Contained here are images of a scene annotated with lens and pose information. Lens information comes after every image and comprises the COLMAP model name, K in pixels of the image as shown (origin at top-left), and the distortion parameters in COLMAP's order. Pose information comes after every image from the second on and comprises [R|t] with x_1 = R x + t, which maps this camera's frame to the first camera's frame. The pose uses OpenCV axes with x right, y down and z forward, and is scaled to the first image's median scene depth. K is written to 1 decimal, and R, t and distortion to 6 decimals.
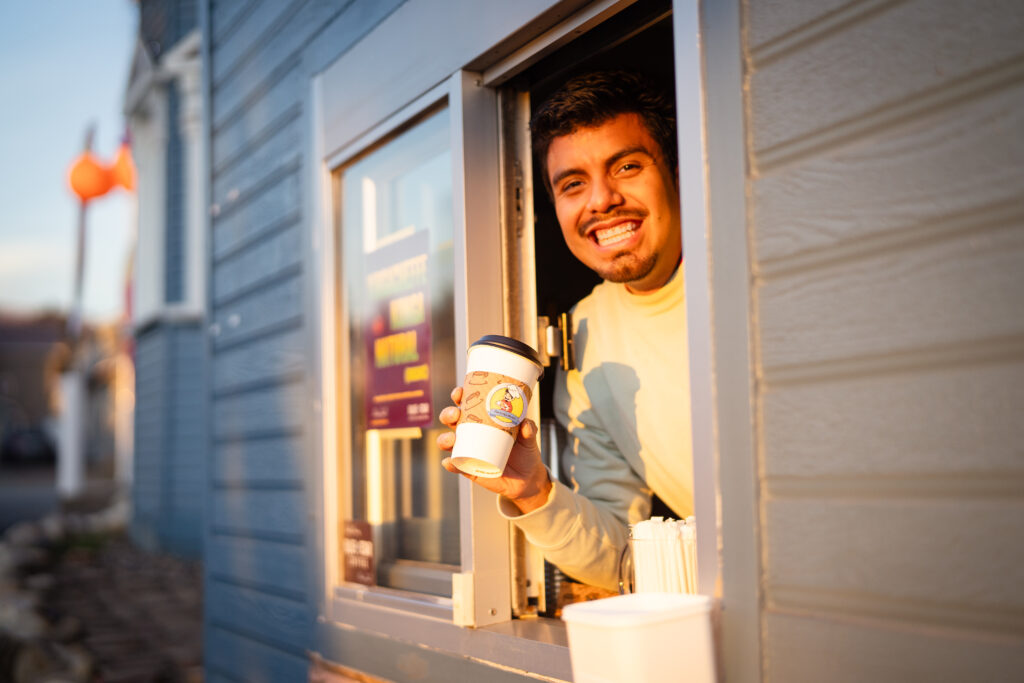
lens RADIAL K [[1468.4, 0, 520.2], [0, 1468.4, 349.0], [0, 0, 1]] dist [-0.003028, 0.099340]
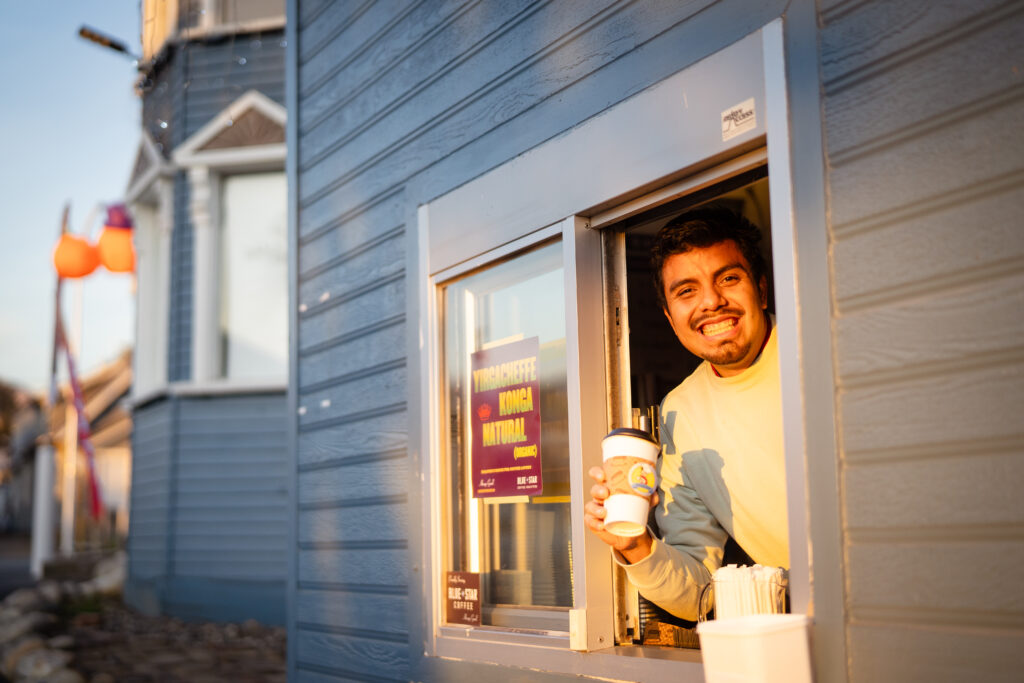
lens RADIAL K [[1468.4, 0, 520.2], [0, 1468.4, 349.0], [0, 0, 1]] dist [-0.003028, 0.099340]
pose [[0.998827, 0.009813, 0.047409, -0.148331], [-0.007449, 0.998732, -0.049789, -0.009061], [-0.047838, 0.049378, 0.997634, -0.277908]]
